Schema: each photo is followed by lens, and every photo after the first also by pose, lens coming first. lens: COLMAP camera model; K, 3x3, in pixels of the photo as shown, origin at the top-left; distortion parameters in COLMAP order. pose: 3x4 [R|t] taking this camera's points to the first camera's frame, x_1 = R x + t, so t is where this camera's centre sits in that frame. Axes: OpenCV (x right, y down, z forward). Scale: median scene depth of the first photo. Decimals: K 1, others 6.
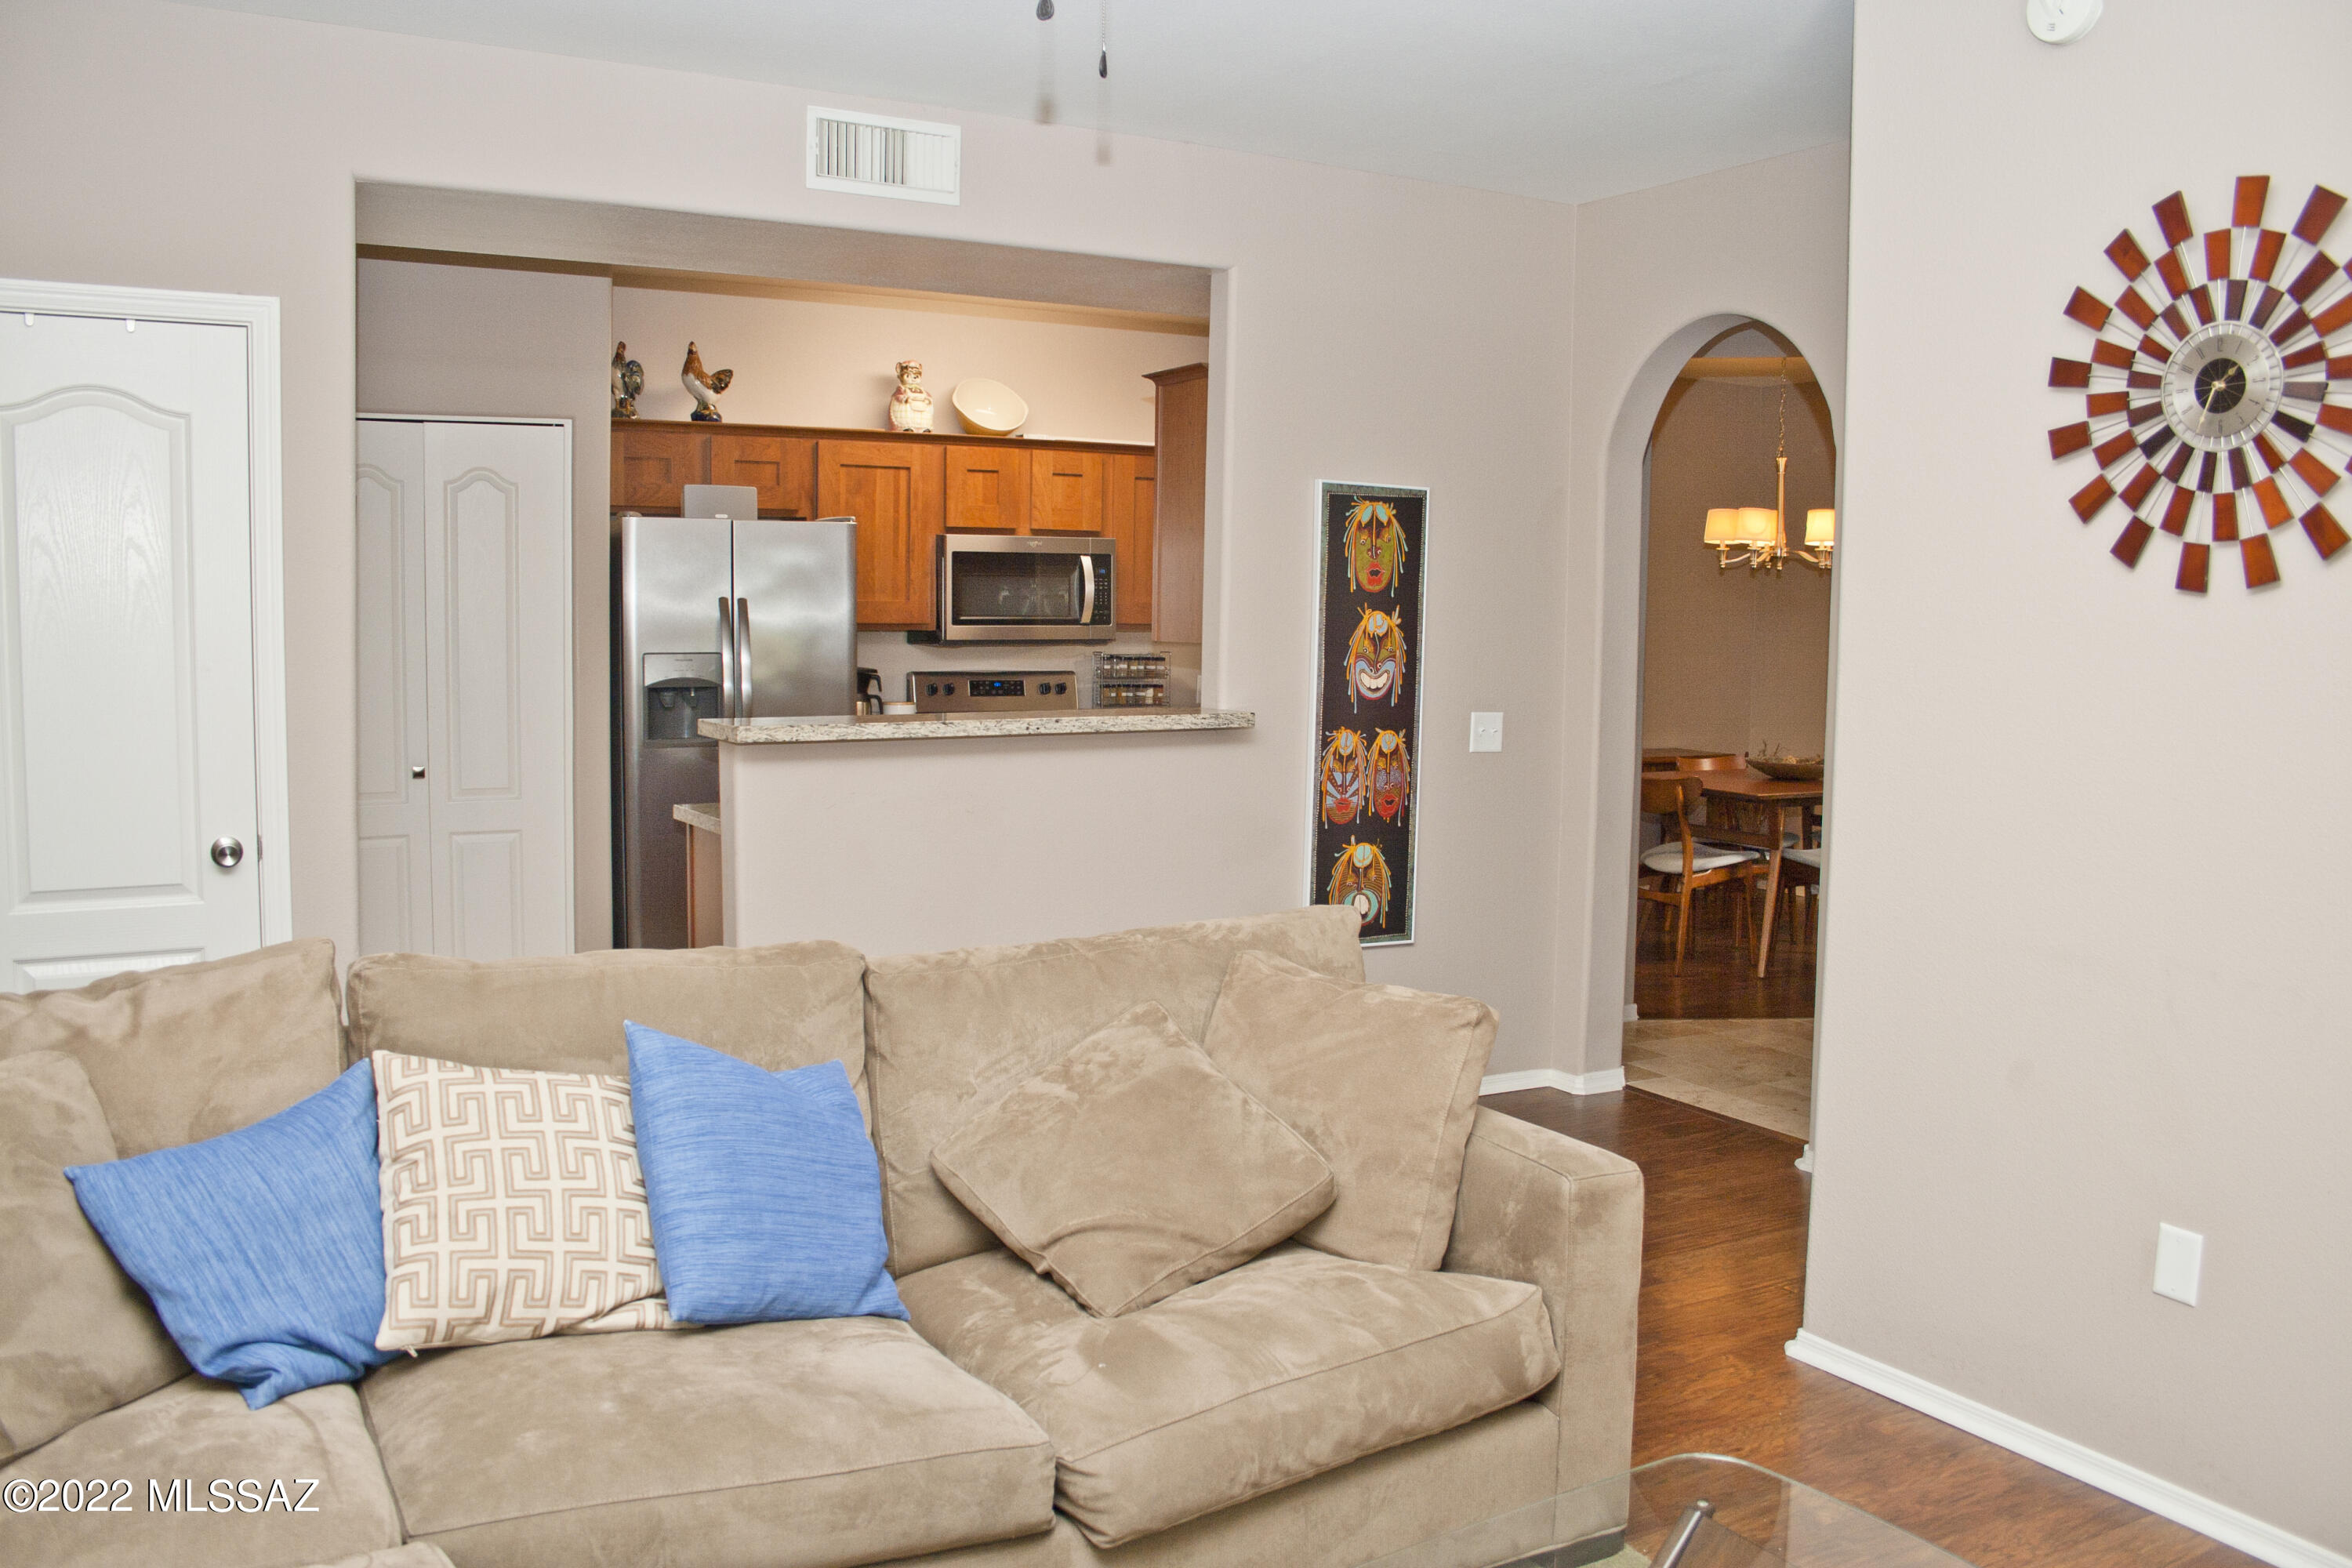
lens RADIAL K [[1944.7, 0, 1172.9], [0, 1944.7, 794.2], [0, 0, 1]] dist [-0.145457, 0.114195]
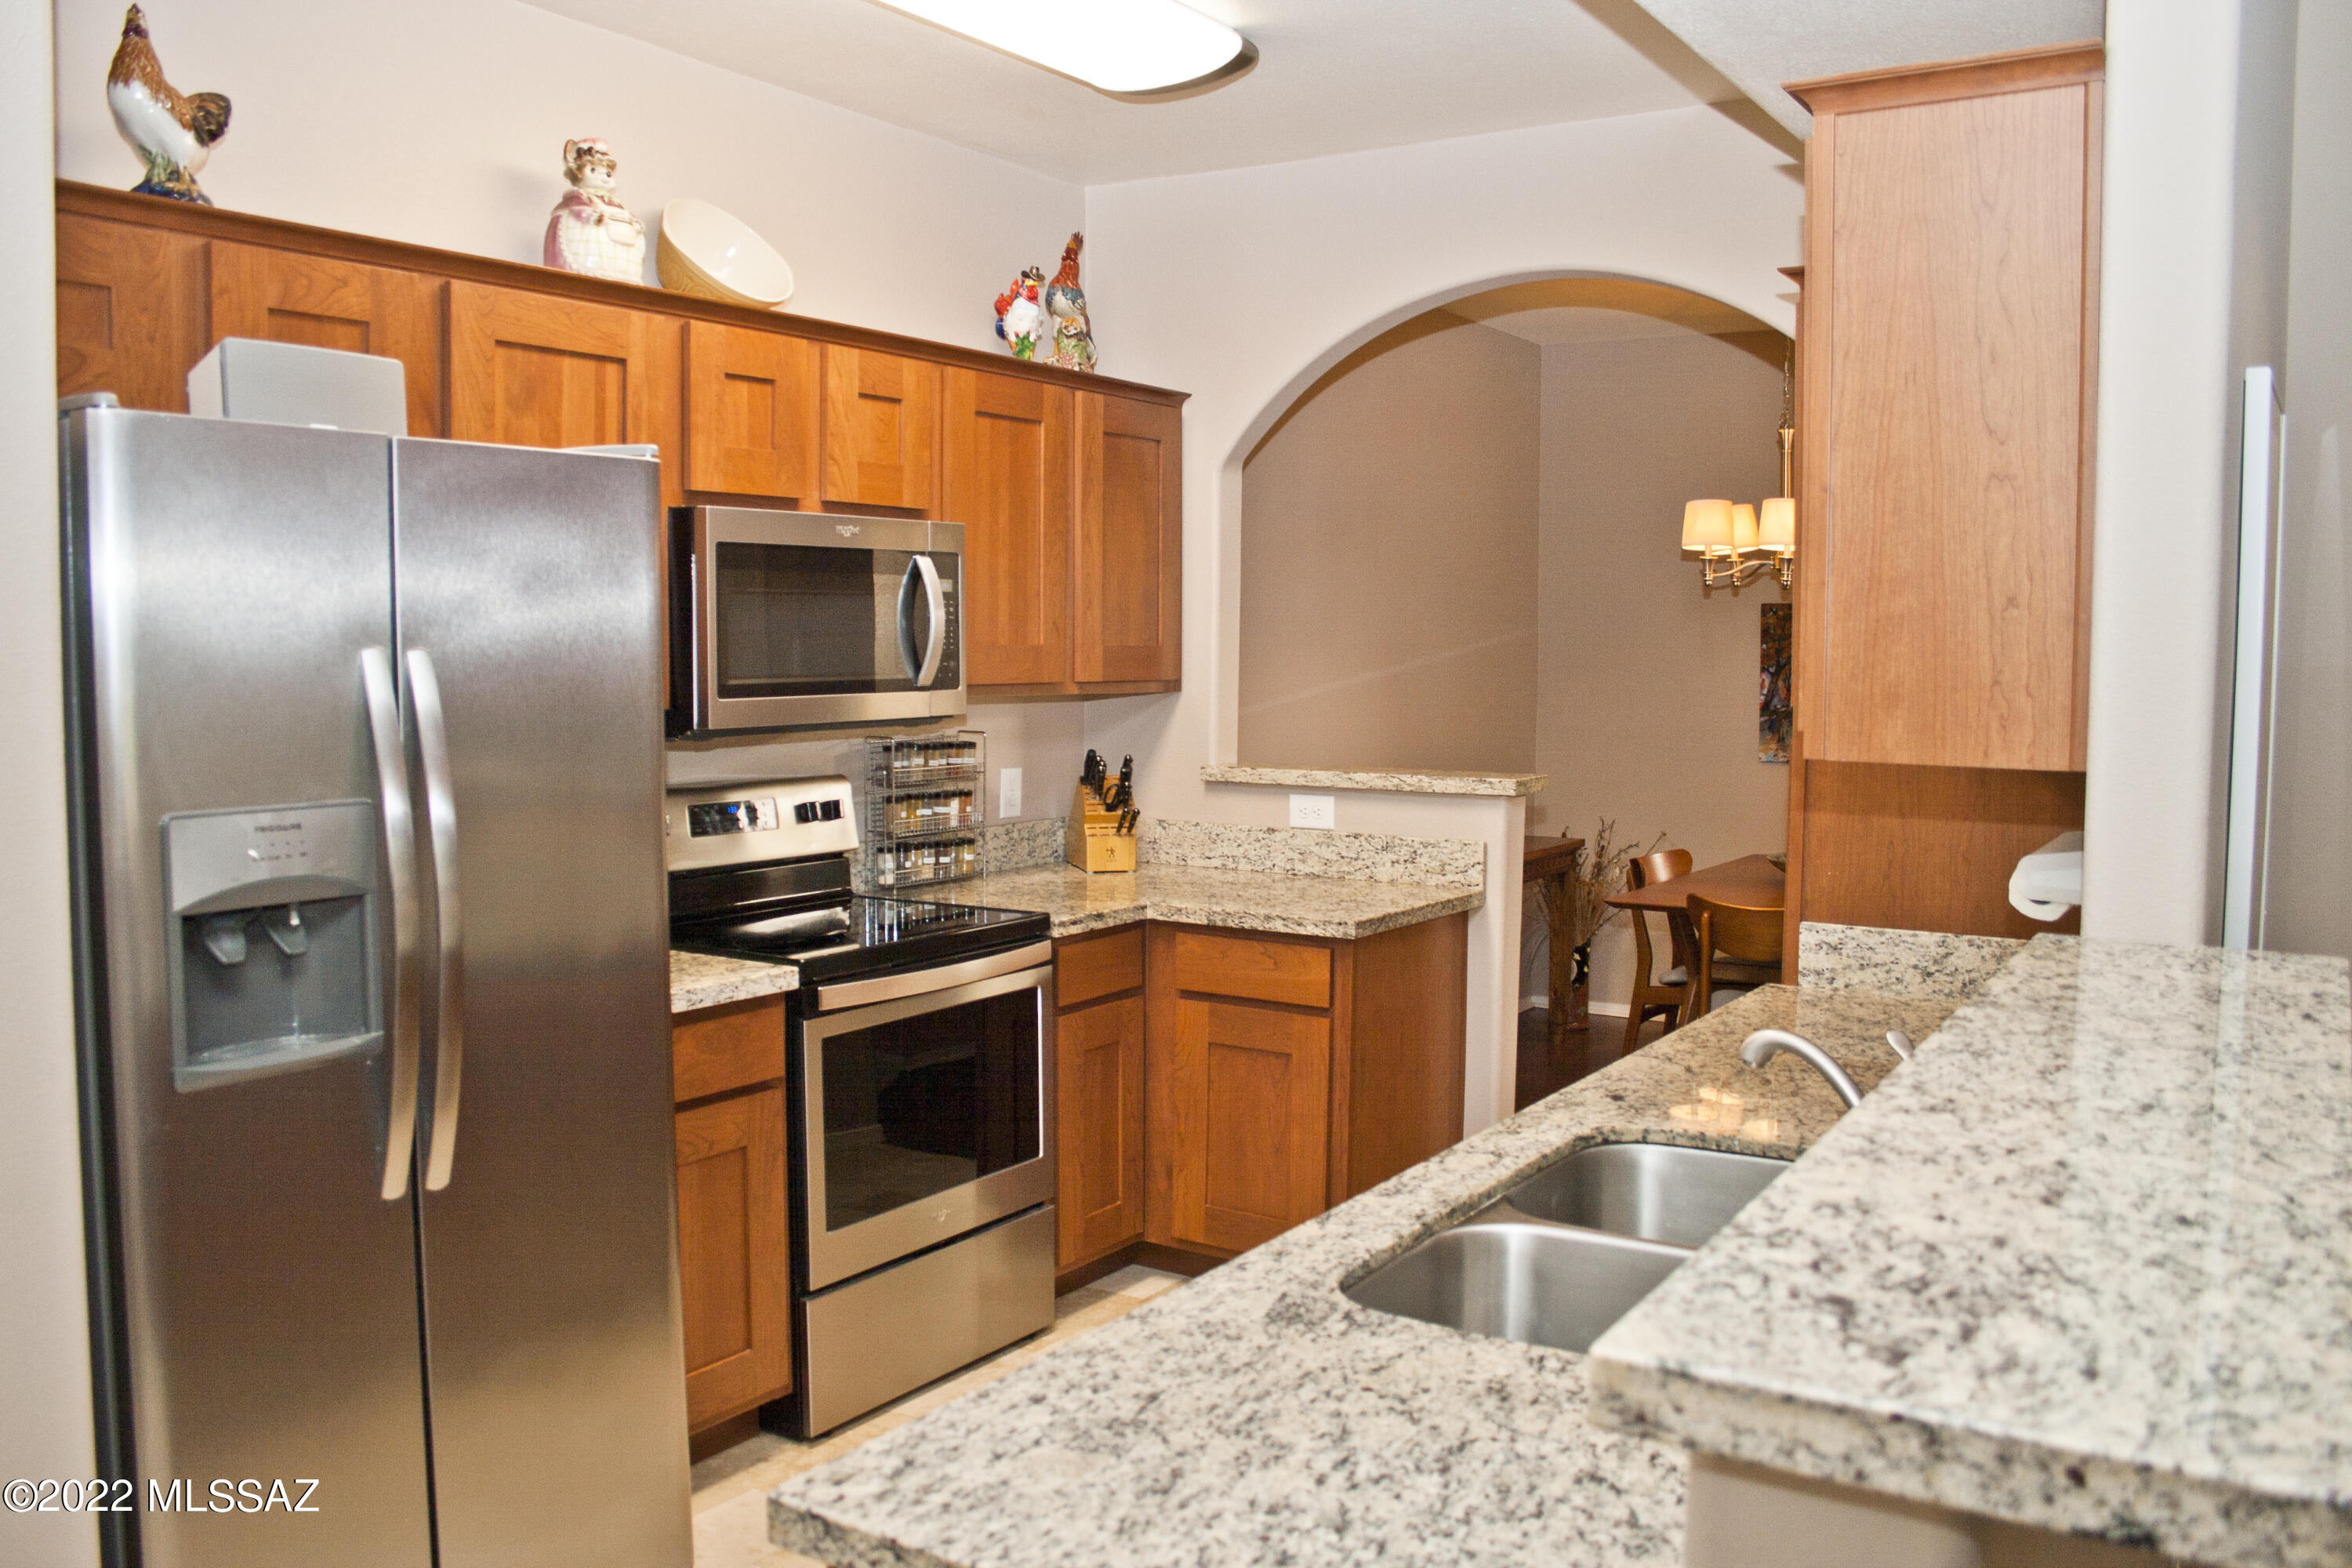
lens RADIAL K [[1944.7, 0, 1172.5], [0, 1944.7, 777.7], [0, 0, 1]] dist [-0.145457, 0.114195]
pose [[0.891213, -0.038621, 0.451938, -0.228646], [0.047615, 0.998829, -0.008538, -0.058936], [-0.451079, 0.029128, 0.892009, 0.535216]]
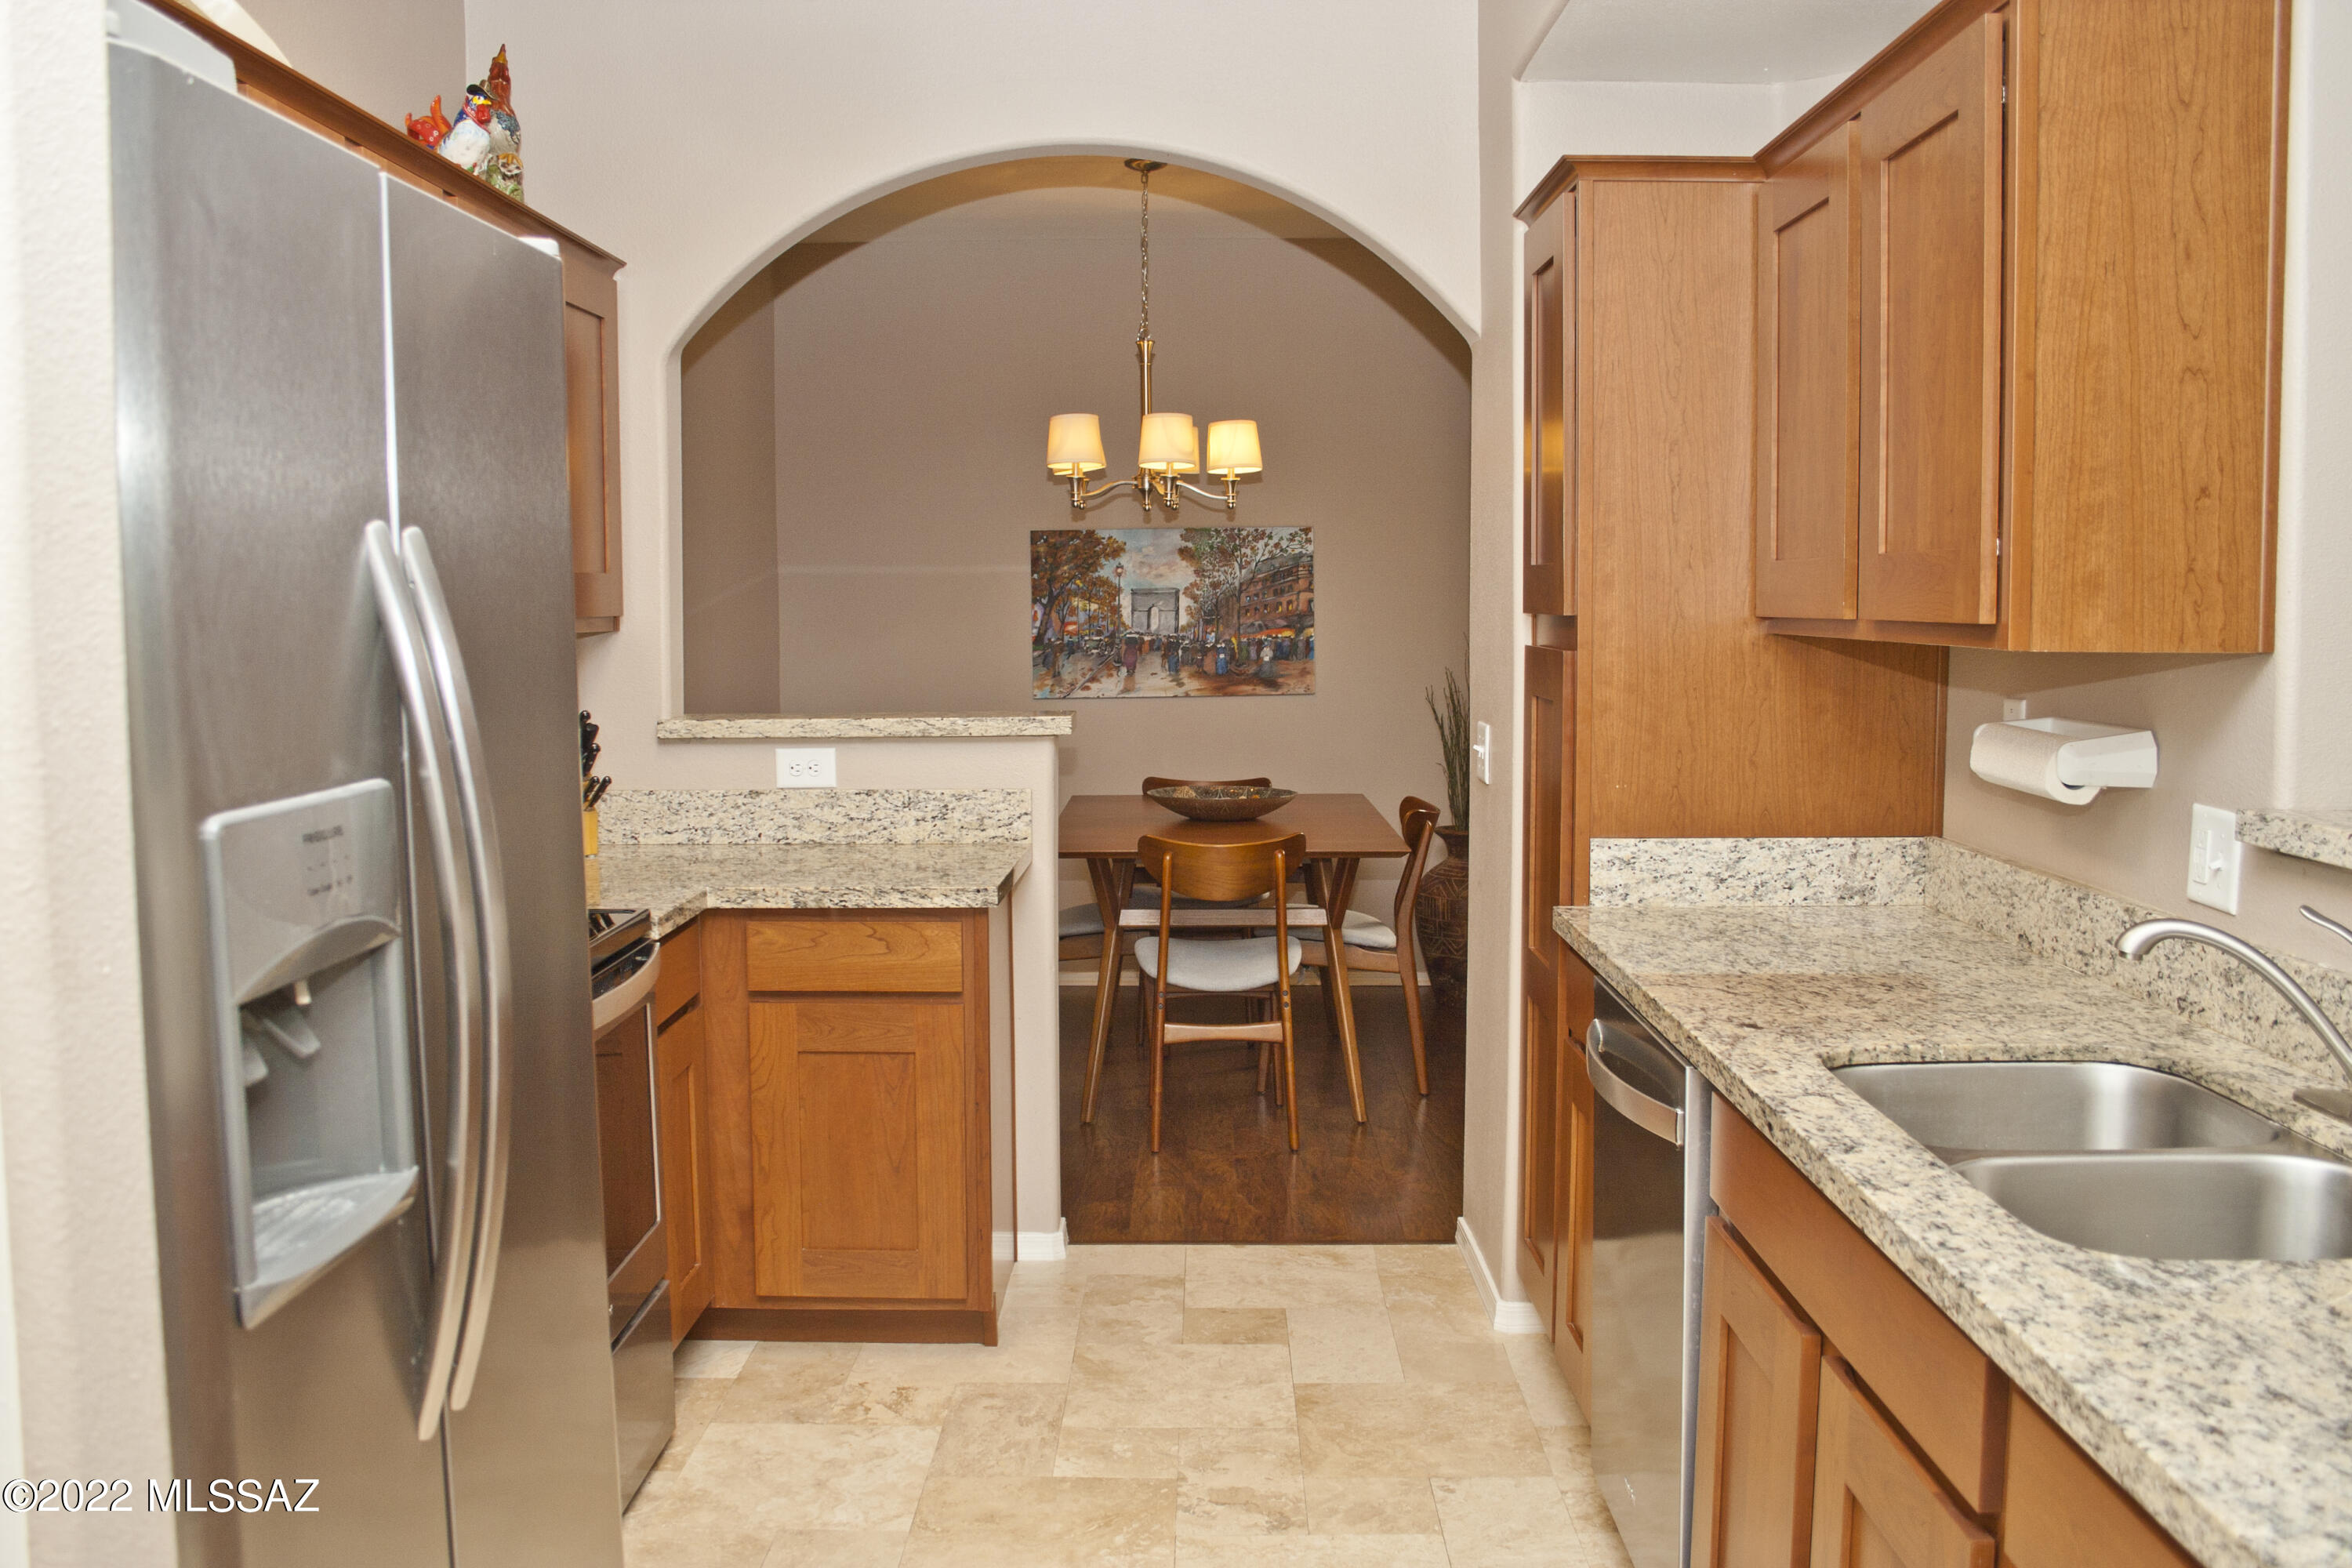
lens RADIAL K [[2062.7, 0, 1186.5], [0, 2062.7, 769.9], [0, 0, 1]] dist [-0.083519, 0.042769]
pose [[0.501979, -0.088573, 0.860333, -0.336847], [0.092665, 0.994524, 0.048320, -0.068251], [-0.859901, 0.055467, 0.507438, 0.704113]]
